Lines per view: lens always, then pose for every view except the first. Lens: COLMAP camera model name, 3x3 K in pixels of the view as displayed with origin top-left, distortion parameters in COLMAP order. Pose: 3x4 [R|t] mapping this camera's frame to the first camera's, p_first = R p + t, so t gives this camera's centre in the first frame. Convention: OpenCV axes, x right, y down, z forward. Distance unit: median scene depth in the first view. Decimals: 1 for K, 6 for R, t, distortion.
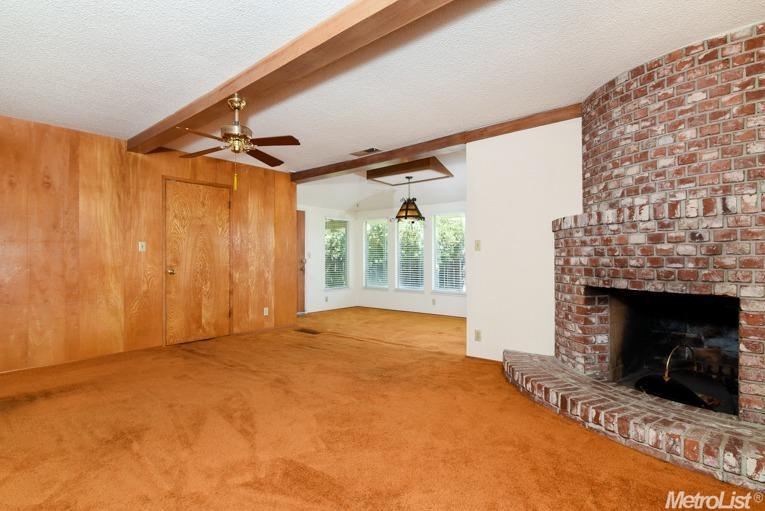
lens RADIAL K [[380.1, 0, 383.3], [0, 380.1, 254.6], [0, 0, 1]] dist [0.001720, 0.001782]
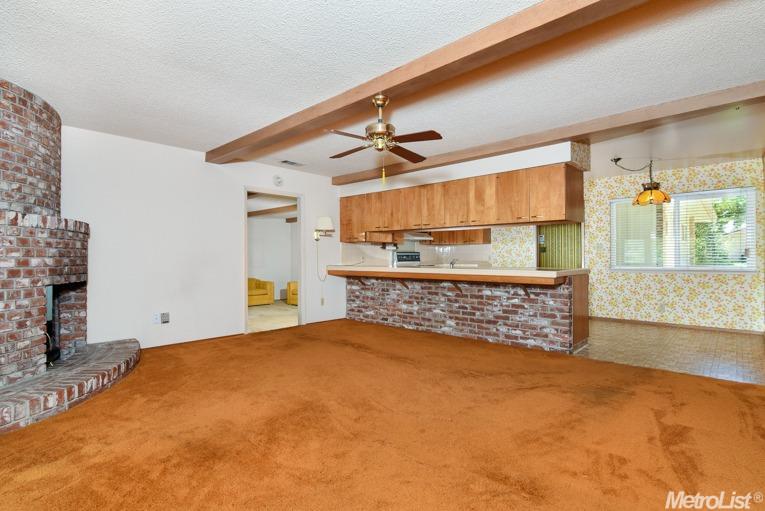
lens RADIAL K [[380.1, 0, 382.6], [0, 380.1, 257.7], [0, 0, 1]] dist [0.001720, 0.001782]
pose [[-0.998653, 0.008232, 0.051228, -0.434409], [0.007858, 0.999941, -0.007504, 0.020989], [-0.051287, -0.007092, -0.998659, 1.990244]]
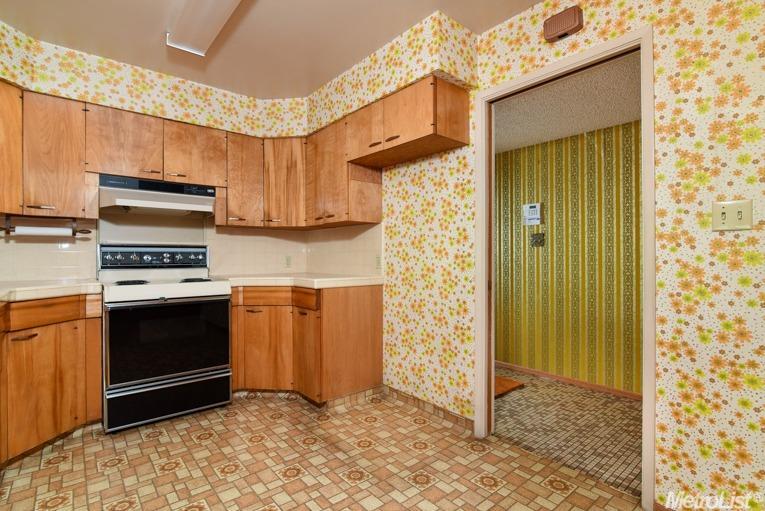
lens RADIAL K [[380.1, 0, 381.4], [0, 380.1, 255.4], [0, 0, 1]] dist [0.001720, 0.001782]
pose [[-0.978718, 0.003751, 0.205178, -1.250992], [0.001410, 0.999932, -0.011557, 0.004645], [-0.205207, -0.011021, -0.978657, 0.175578]]
